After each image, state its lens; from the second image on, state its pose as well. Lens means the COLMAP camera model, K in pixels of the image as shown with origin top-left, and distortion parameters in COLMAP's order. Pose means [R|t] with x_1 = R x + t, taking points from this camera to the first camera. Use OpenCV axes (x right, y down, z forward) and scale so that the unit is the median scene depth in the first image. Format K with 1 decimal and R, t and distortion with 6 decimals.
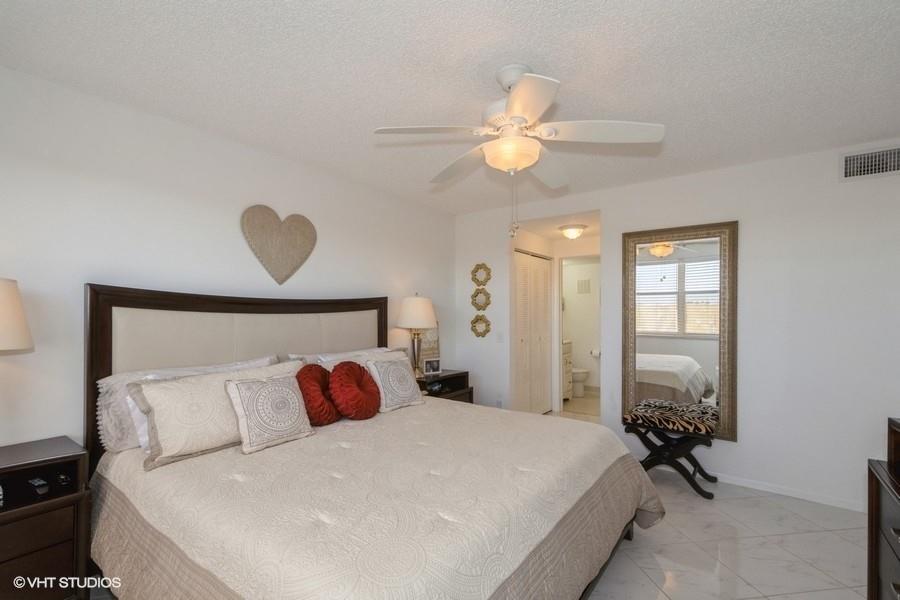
lens RADIAL K [[393.8, 0, 452.7], [0, 393.8, 315.1], [0, 0, 1]] dist [0.000367, -0.000052]
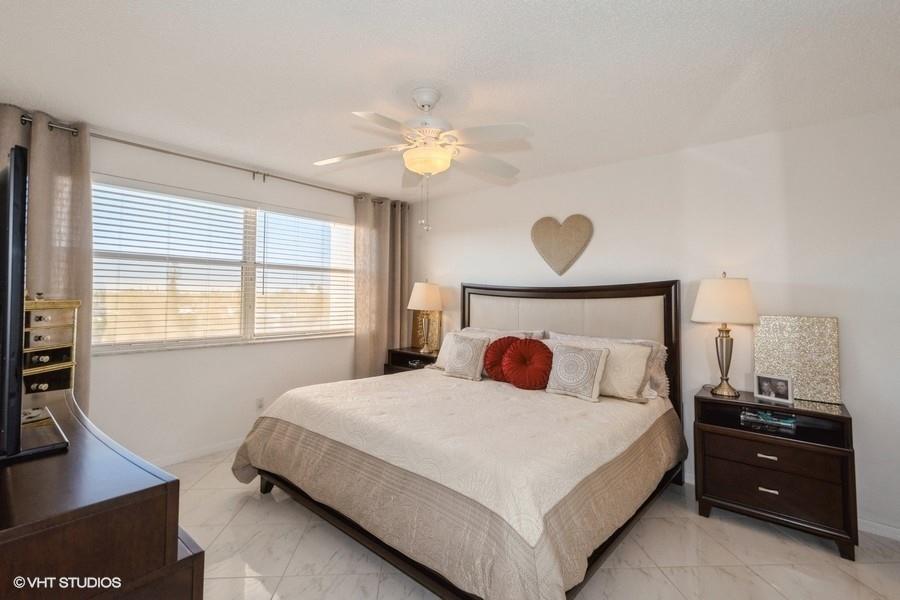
lens RADIAL K [[403.5, 0, 453.4], [0, 403.5, 297.5], [0, 0, 1]] dist [0.001058, -0.000094]
pose [[-0.073903, -0.003480, -0.997259, 0.792572], [-0.015845, 0.999872, -0.002315, -0.001080], [0.997140, 0.015631, -0.073949, 0.712991]]
